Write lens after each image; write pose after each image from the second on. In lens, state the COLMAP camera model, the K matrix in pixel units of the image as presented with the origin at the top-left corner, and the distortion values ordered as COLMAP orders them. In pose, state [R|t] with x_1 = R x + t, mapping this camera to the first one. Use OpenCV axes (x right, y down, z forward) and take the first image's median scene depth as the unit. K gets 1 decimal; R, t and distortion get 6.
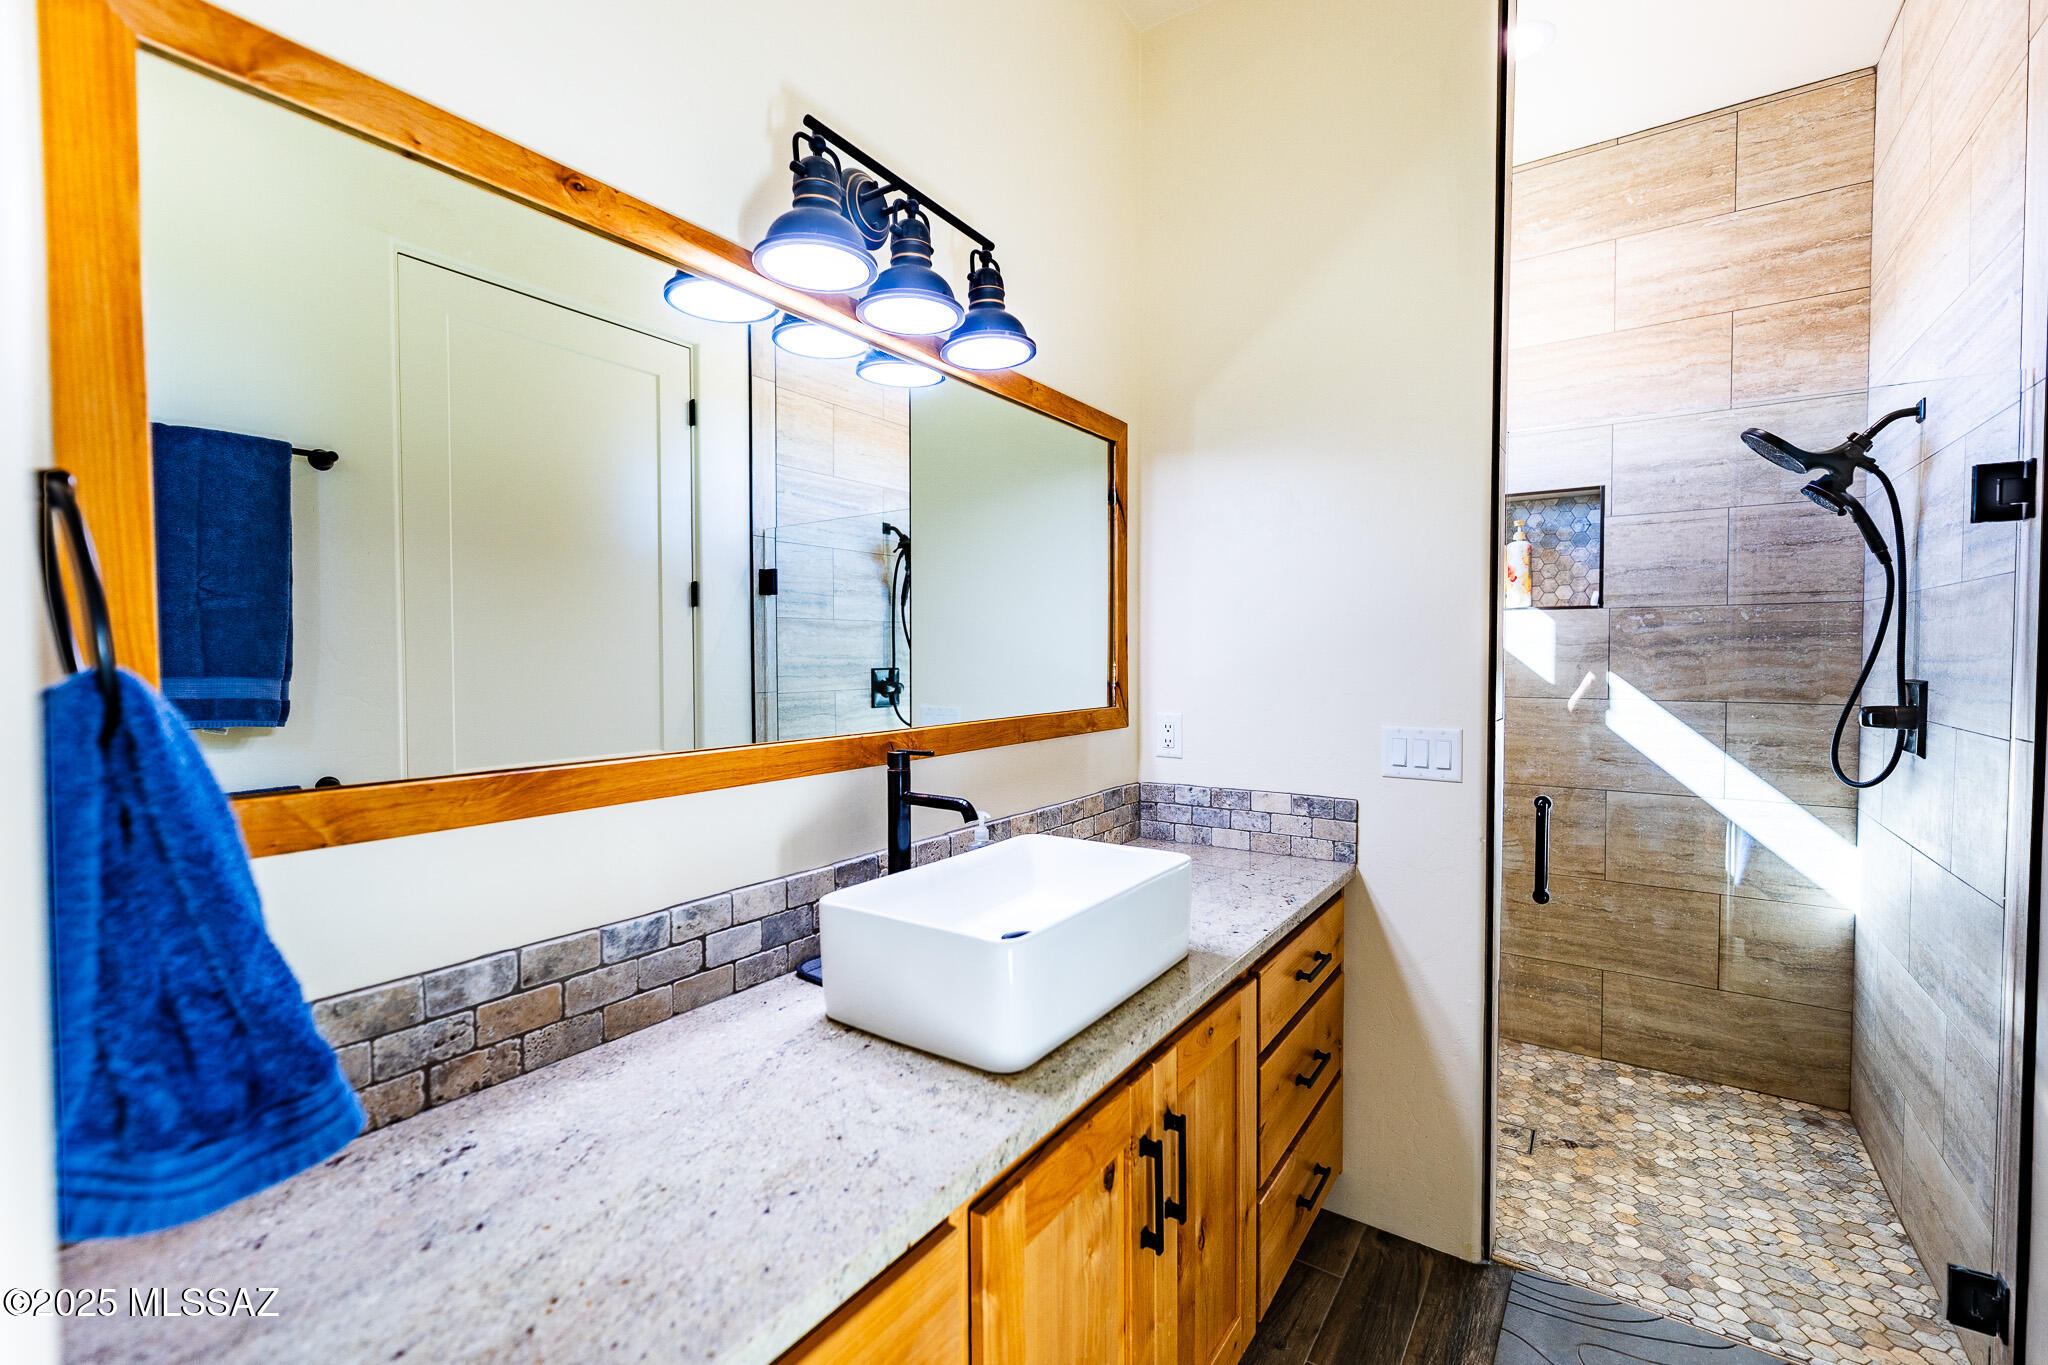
lens RADIAL K [[826.0, 0, 1026.3], [0, 826.0, 678.9], [0, 0, 1]] dist [0.001133, -0.001313]
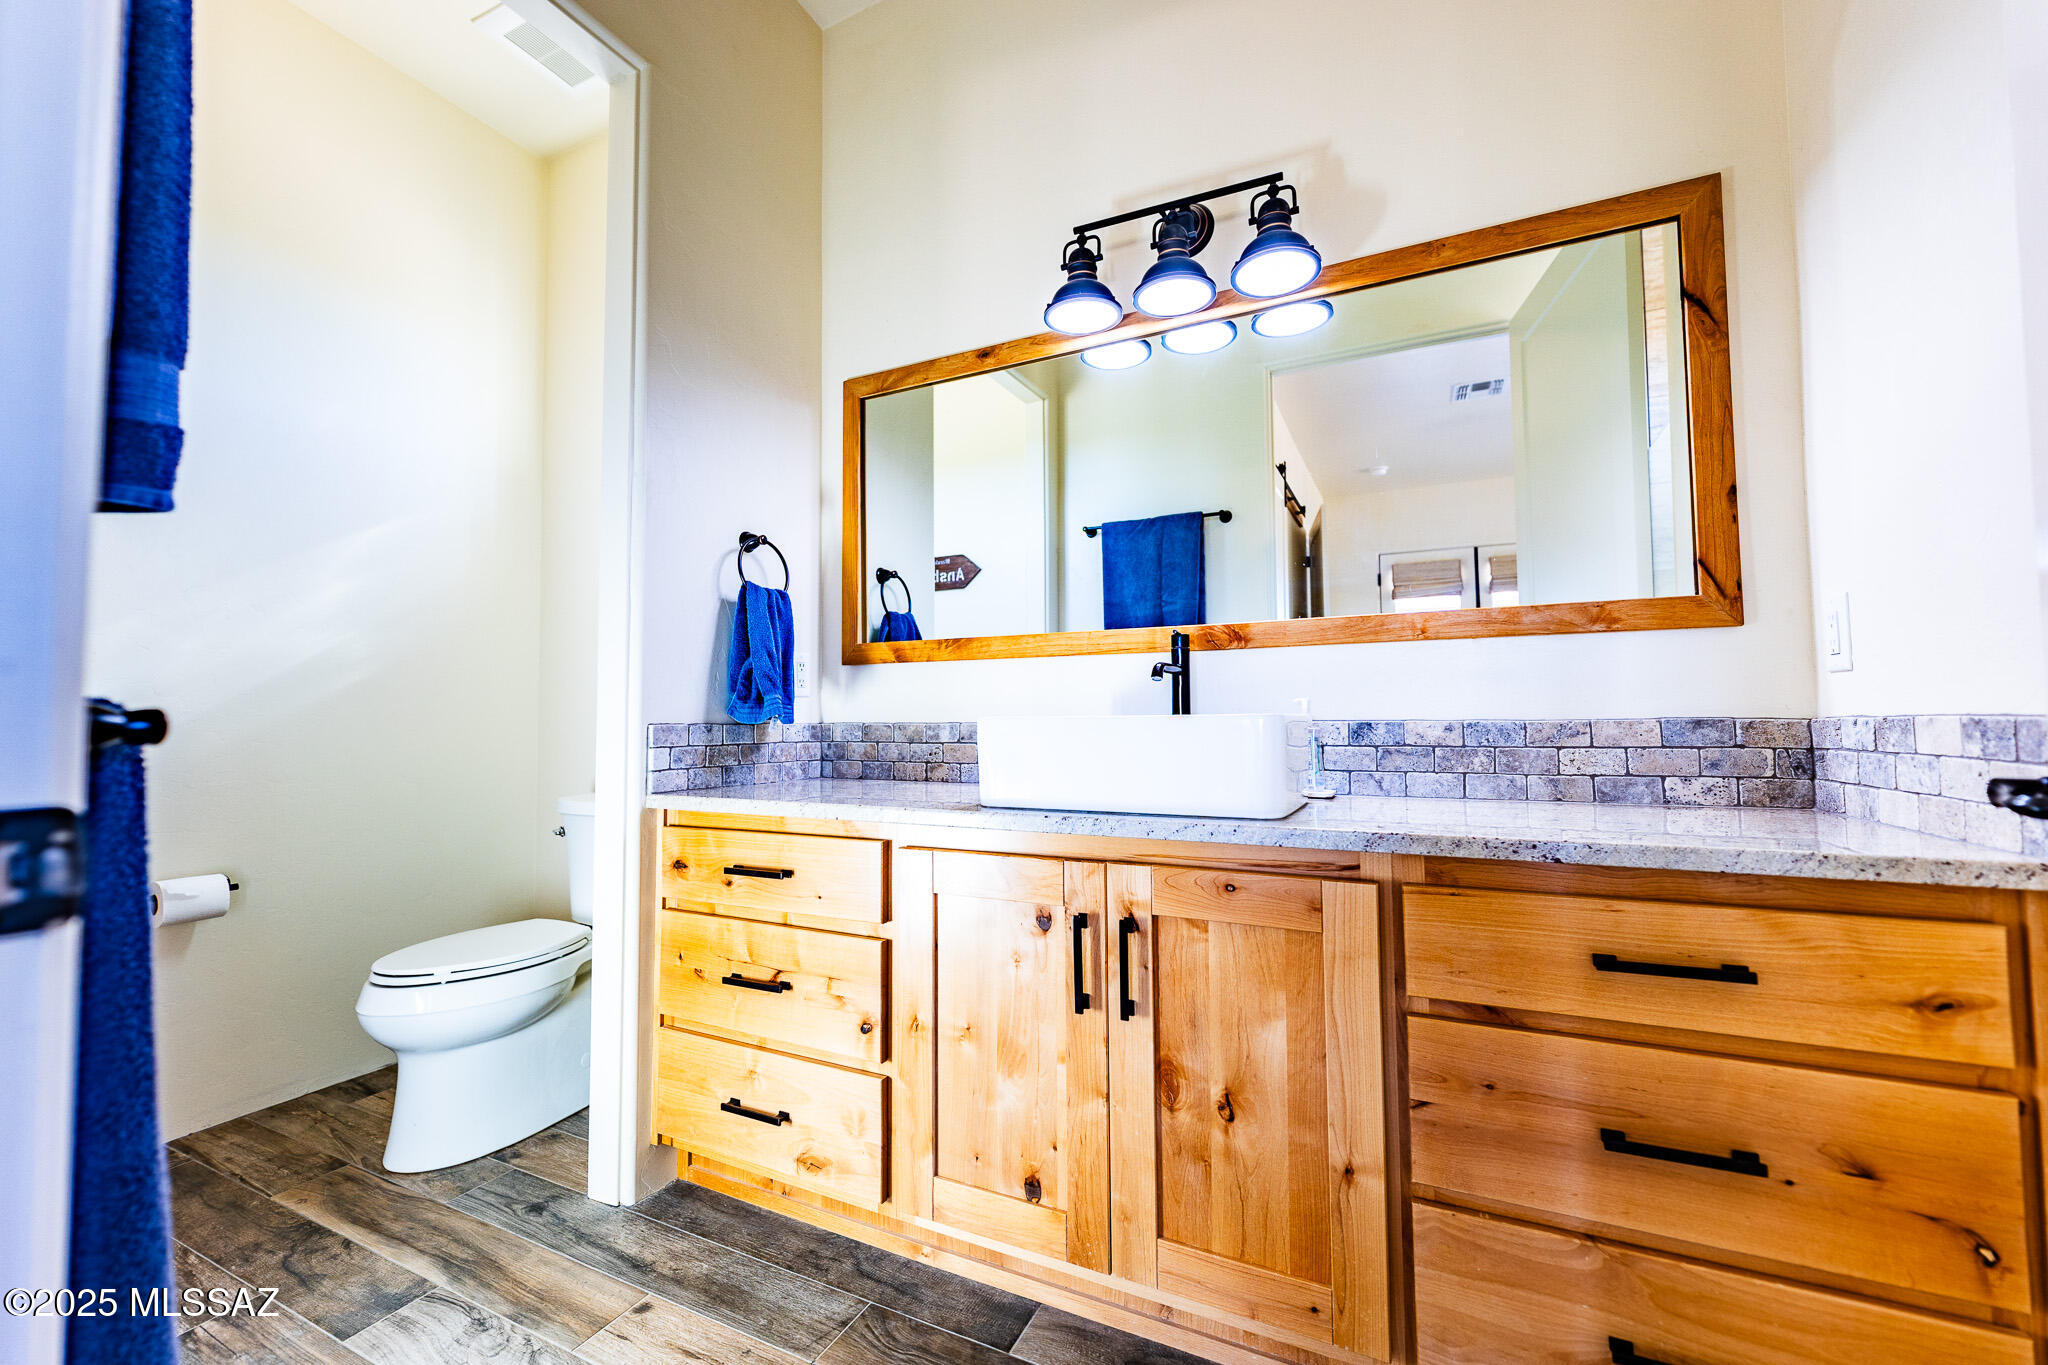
lens RADIAL K [[826.0, 0, 1017.8], [0, 826.0, 672.5], [0, 0, 1]] dist [0.001133, -0.001313]
pose [[0.180754, -0.055028, -0.981988, 0.740795], [-0.012703, 0.998220, -0.058276, 0.159105], [0.983446, 0.023008, 0.179733, 0.378964]]
